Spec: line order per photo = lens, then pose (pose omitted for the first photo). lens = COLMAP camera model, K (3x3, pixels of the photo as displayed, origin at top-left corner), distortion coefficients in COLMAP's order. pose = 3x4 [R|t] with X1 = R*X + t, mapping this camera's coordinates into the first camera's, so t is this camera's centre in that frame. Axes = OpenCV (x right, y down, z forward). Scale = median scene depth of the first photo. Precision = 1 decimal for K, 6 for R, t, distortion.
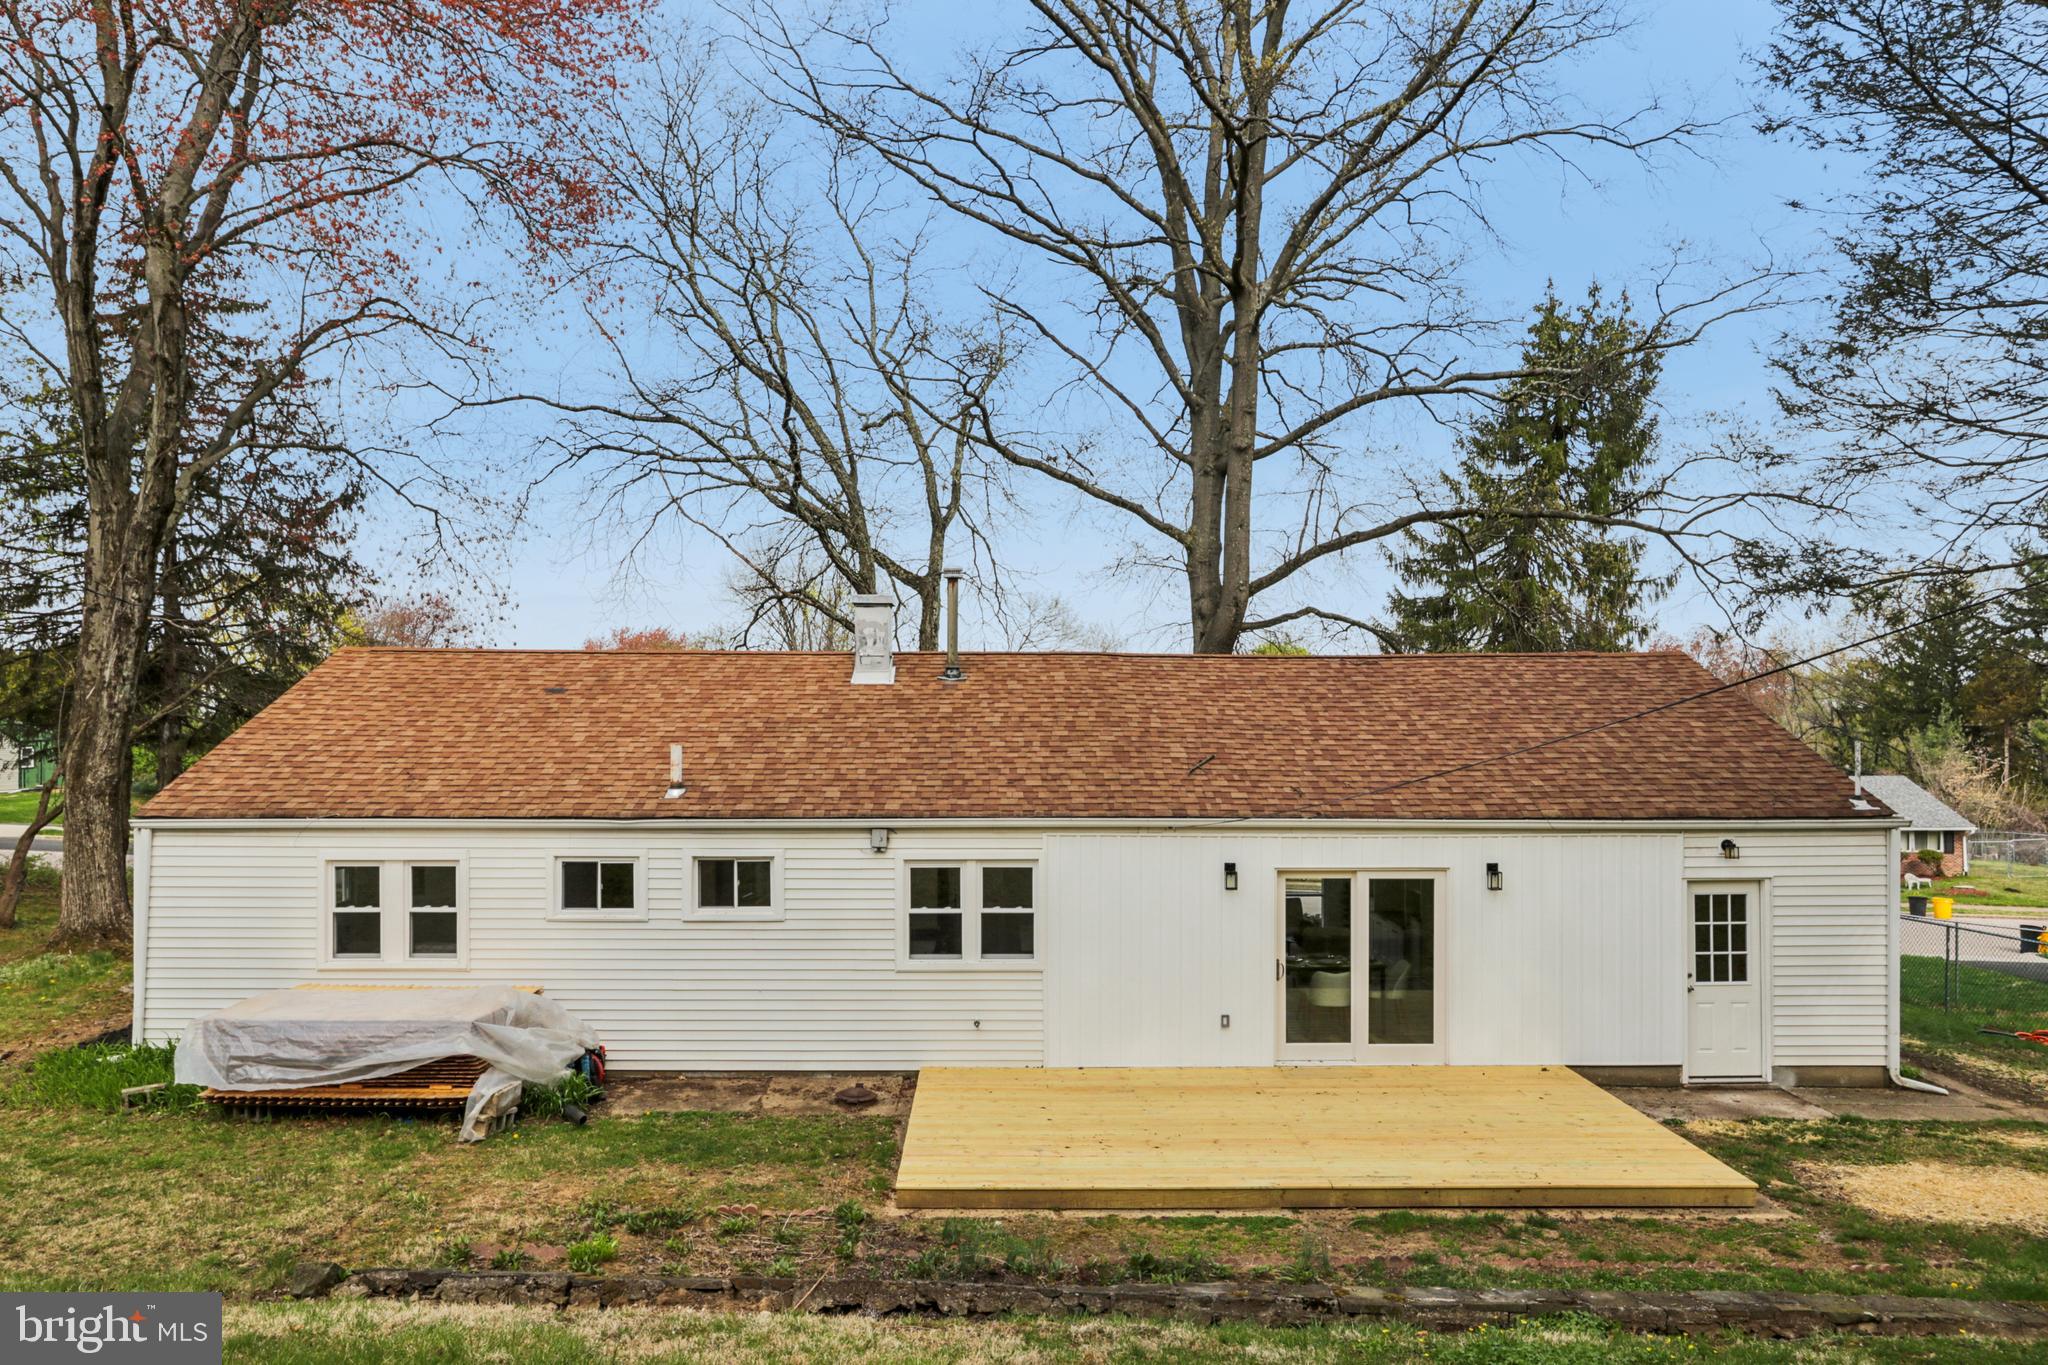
lens RADIAL K [[1373.3, 0, 1022.6], [0, 1373.3, 700.9], [0, 0, 1]] dist [-0.006454, 0.004540]
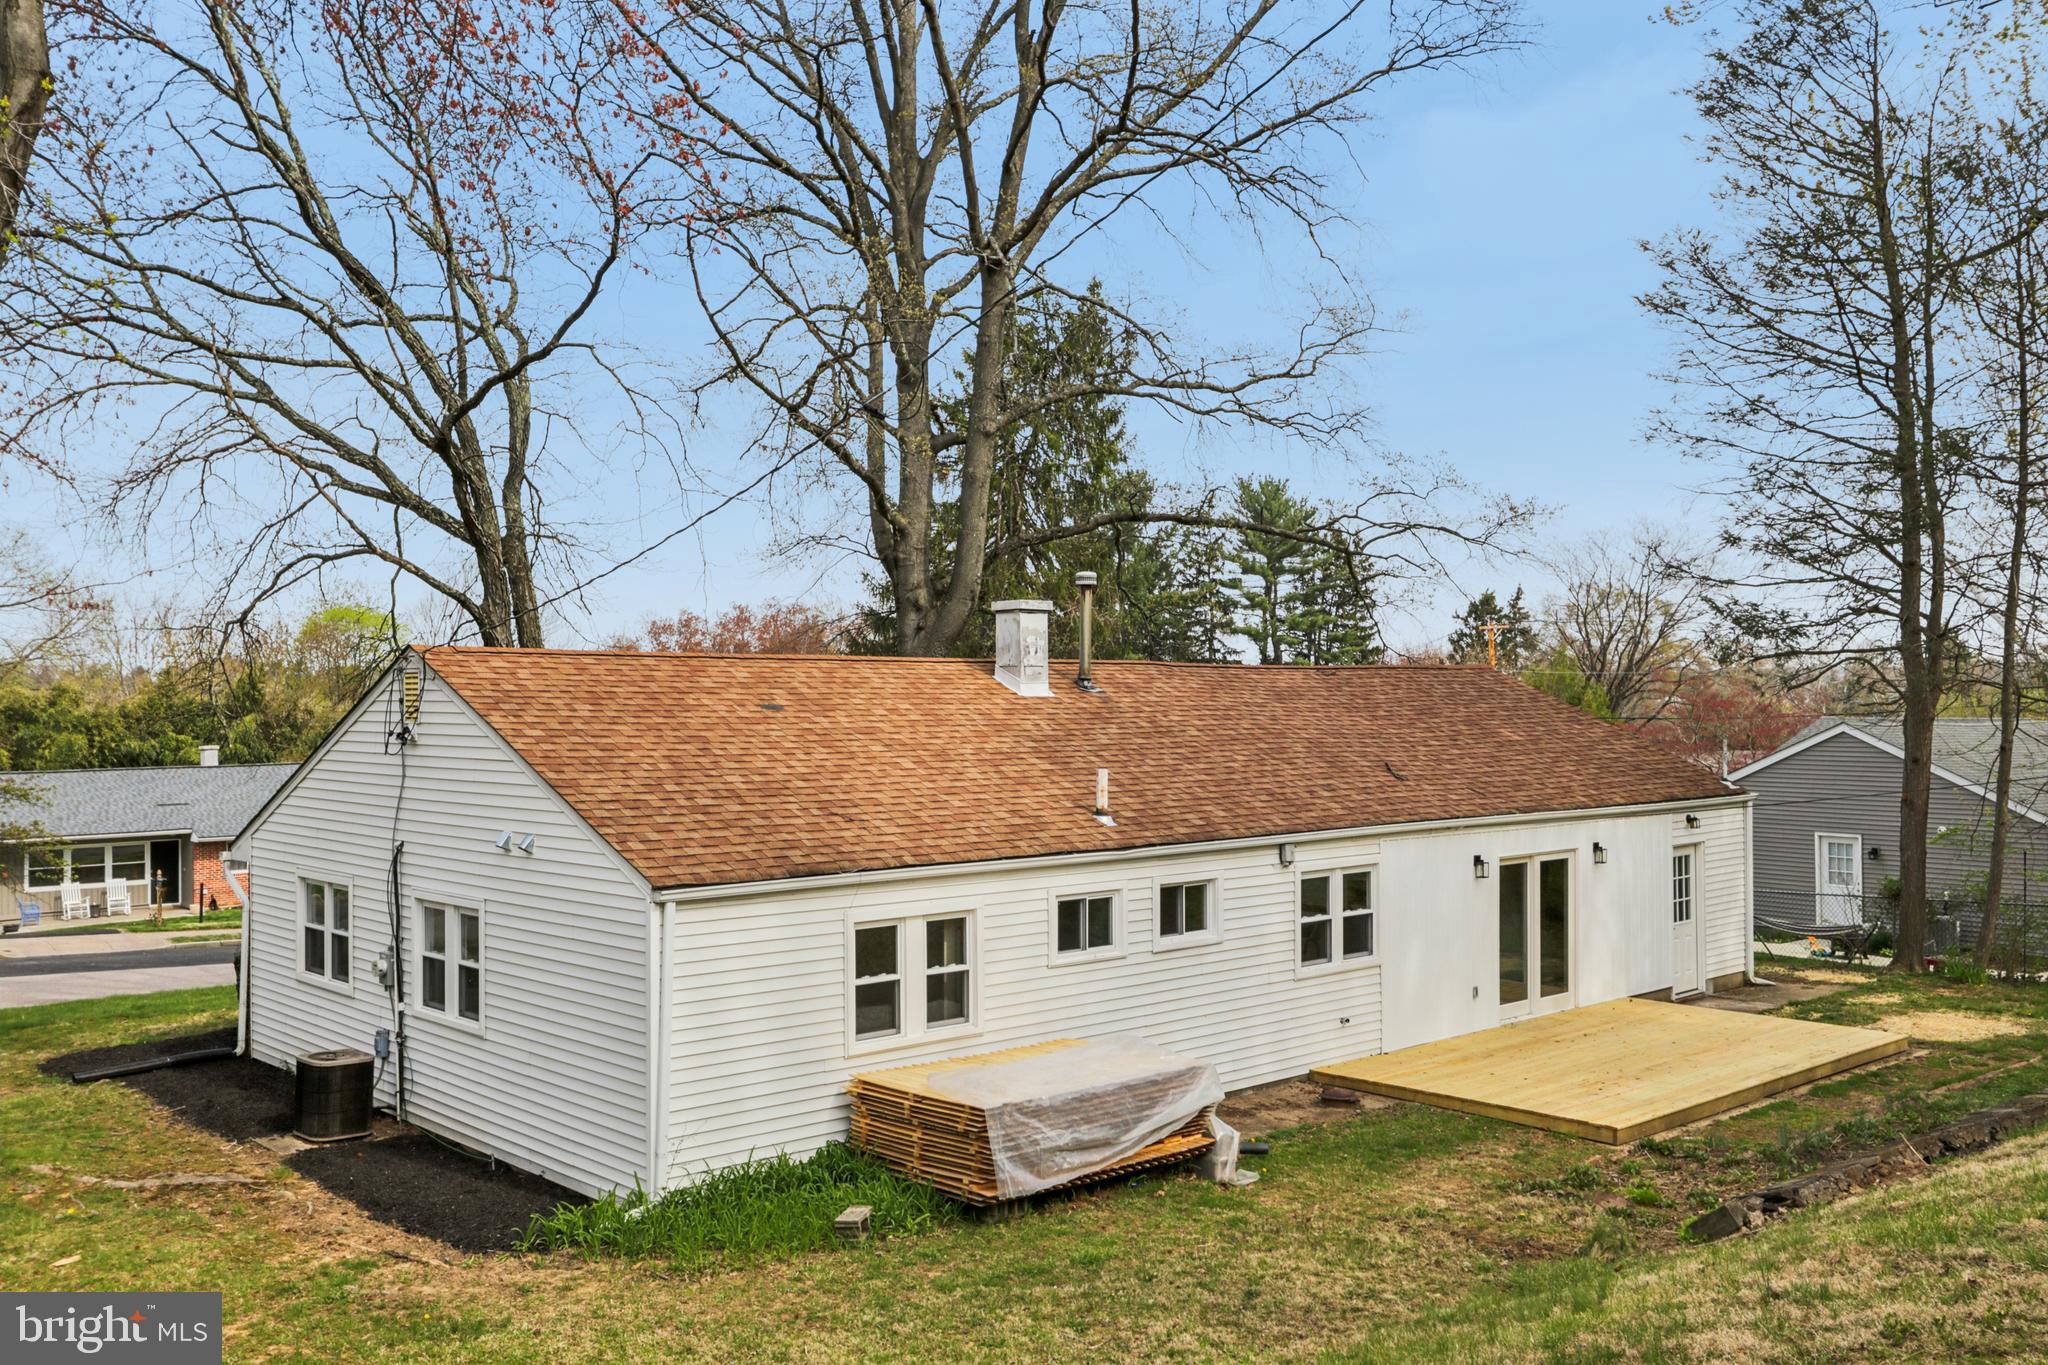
lens RADIAL K [[1815.9, 0, 1023.5], [0, 1815.9, 675.8], [0, 0, 1]] dist [0.018851, 0.010652]
pose [[0.740073, 0.001887, 0.672523, -1.161519], [-0.001796, 0.999998, -0.000829, -0.031476], [-0.672524, -0.000594, 0.740075, 0.121530]]
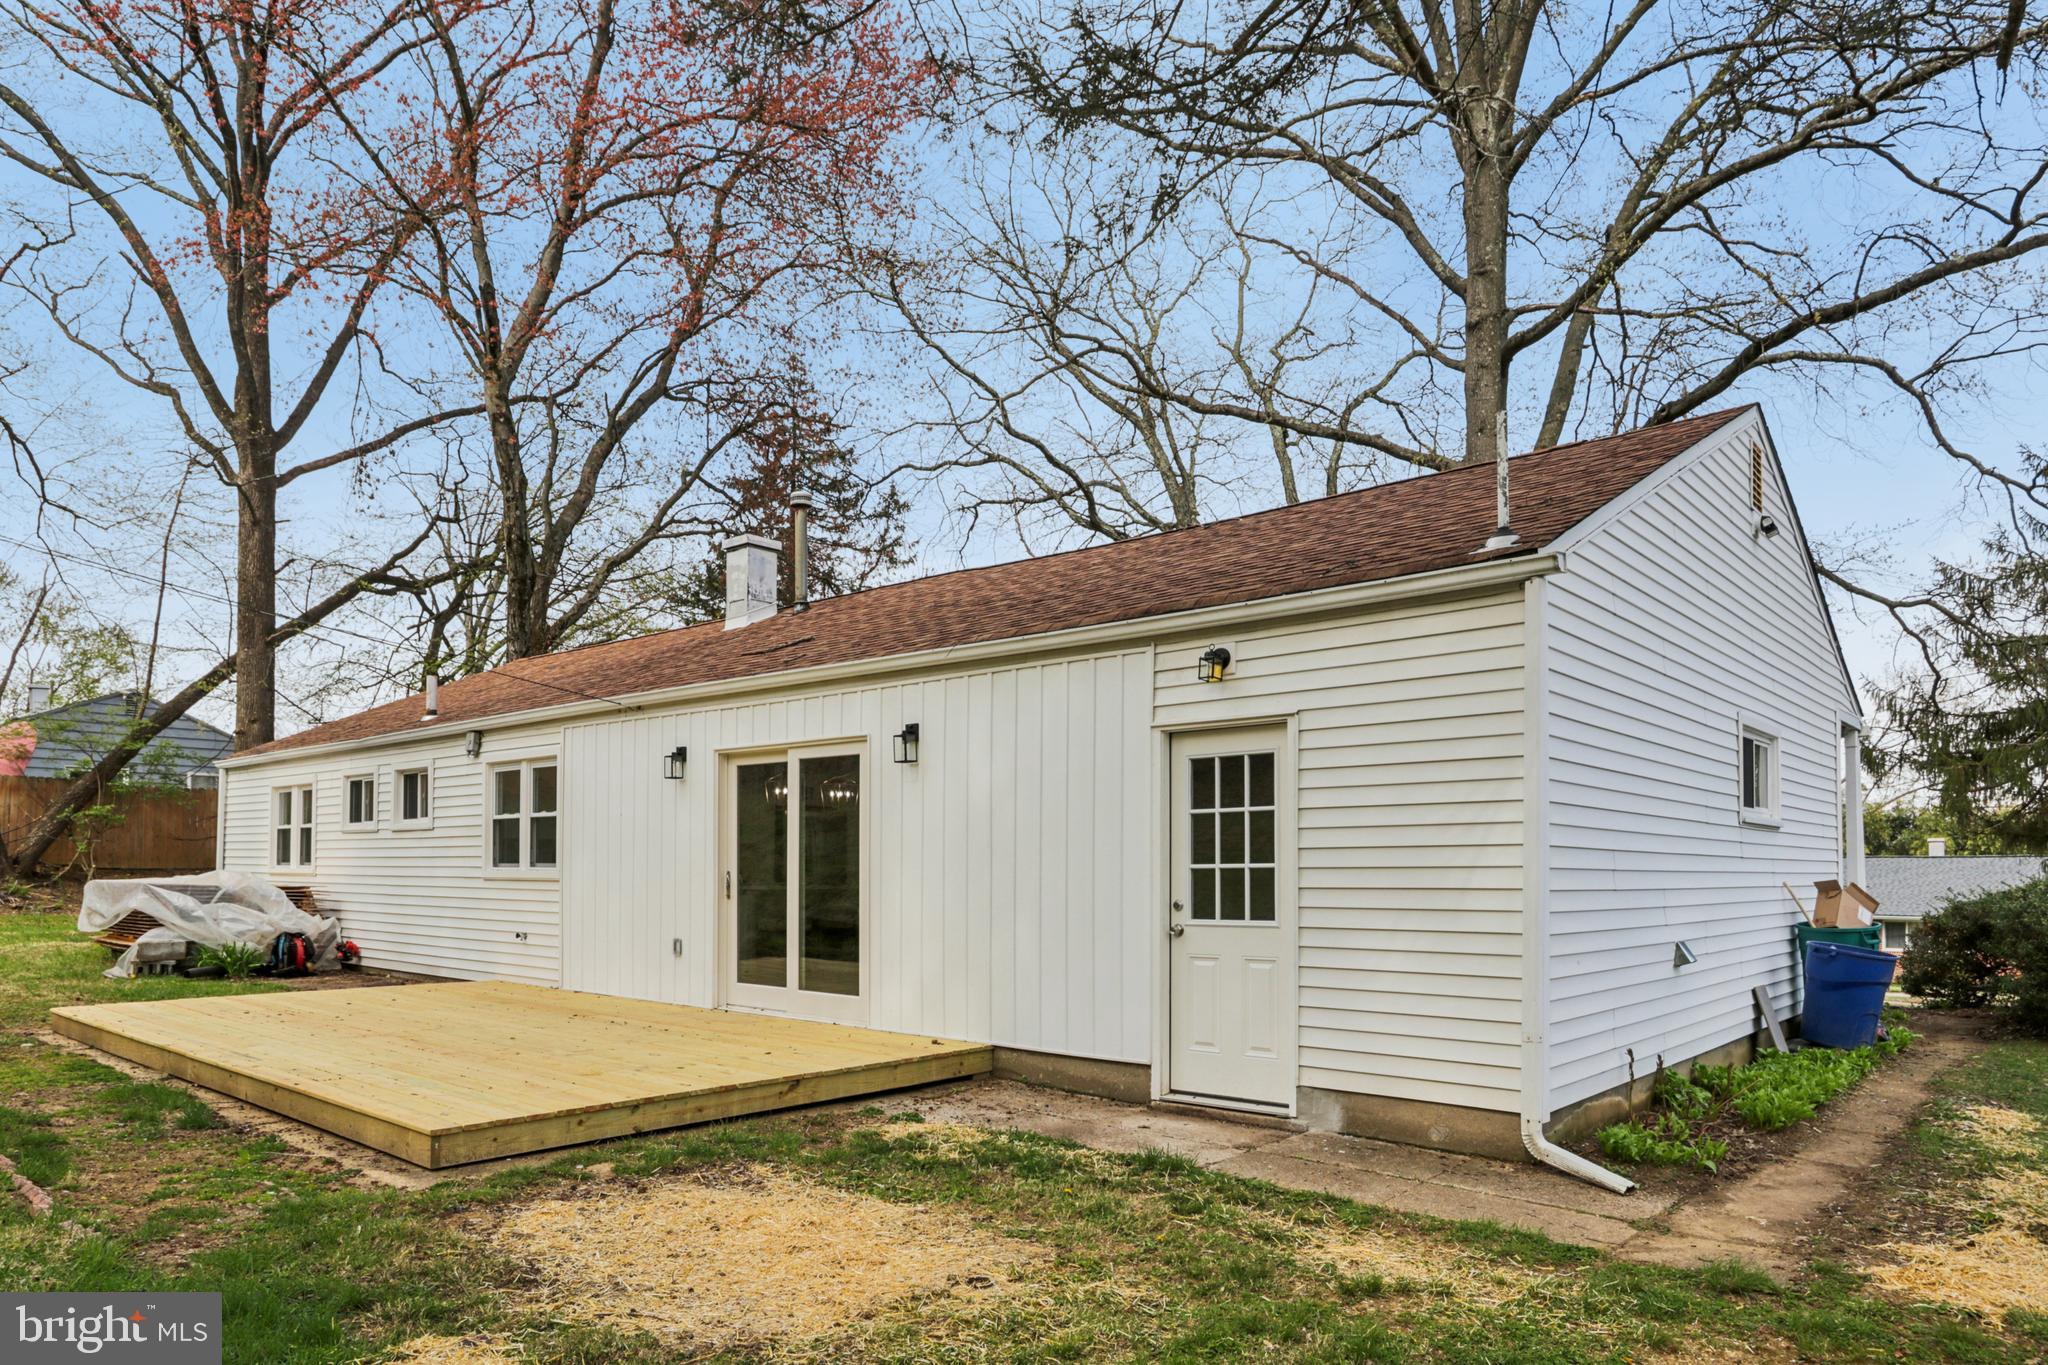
lens RADIAL K [[1284.4, 0, 1016.1], [0, 1284.4, 859.4], [0, 0, 1]] dist [-0.001736, -0.000380]
pose [[0.740734, -0.001077, -0.671797, 0.787296], [0.000809, 0.999999, -0.000710, 0.183085], [0.671798, -0.000018, 0.740735, 0.580905]]
